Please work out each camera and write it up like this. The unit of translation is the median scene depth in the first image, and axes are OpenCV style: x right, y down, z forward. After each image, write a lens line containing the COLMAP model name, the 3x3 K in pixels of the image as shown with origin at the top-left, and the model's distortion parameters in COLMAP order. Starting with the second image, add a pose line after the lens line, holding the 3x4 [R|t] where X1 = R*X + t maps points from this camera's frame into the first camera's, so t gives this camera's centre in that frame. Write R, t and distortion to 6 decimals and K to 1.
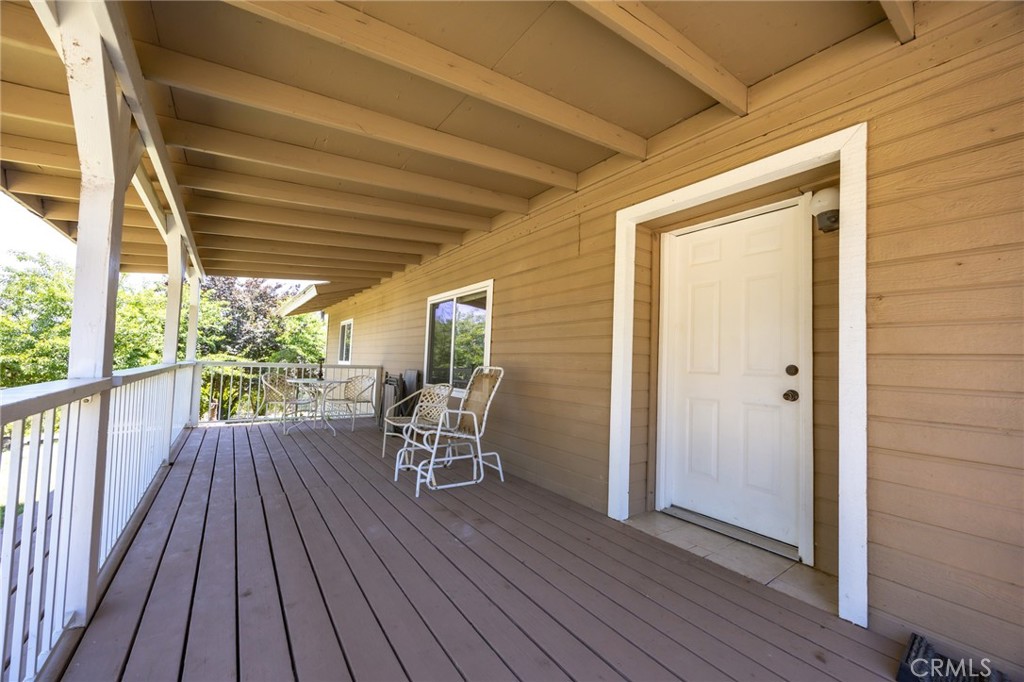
lens RADIAL K [[391.4, 0, 510.2], [0, 391.4, 342.5], [0, 0, 1]] dist [0.002739, -0.000062]
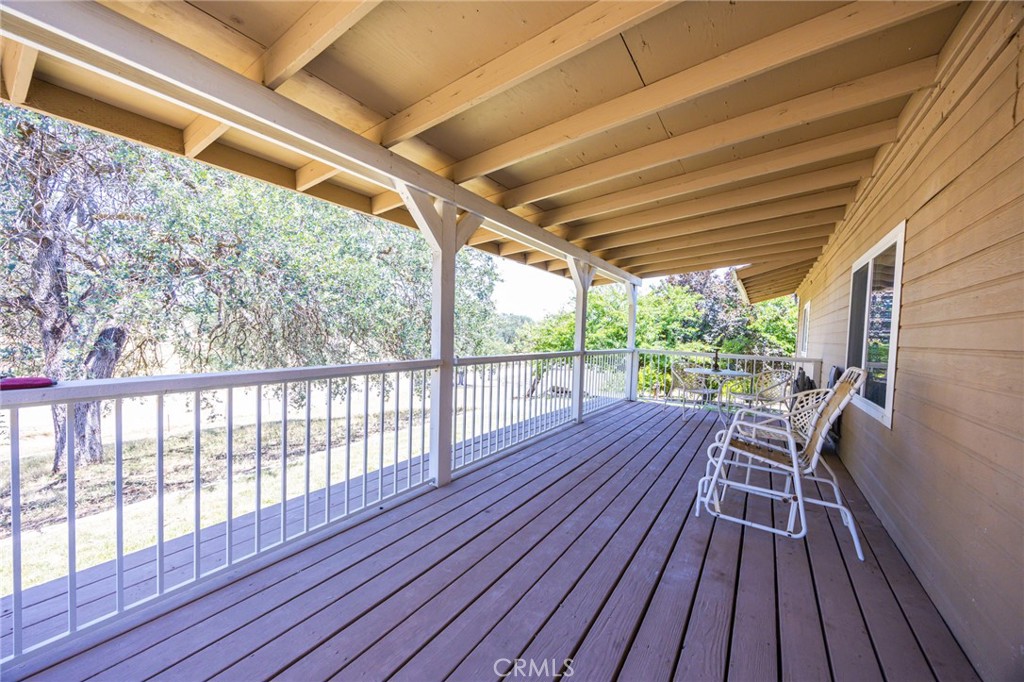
lens RADIAL K [[391.4, 0, 510.2], [0, 391.4, 342.5], [0, 0, 1]] dist [0.002739, -0.000062]
pose [[0.354936, 0.006918, -0.934865, 0.374720], [0.024049, 0.999574, 0.016527, -0.003128], [0.934581, -0.028349, 0.354619, 0.308069]]
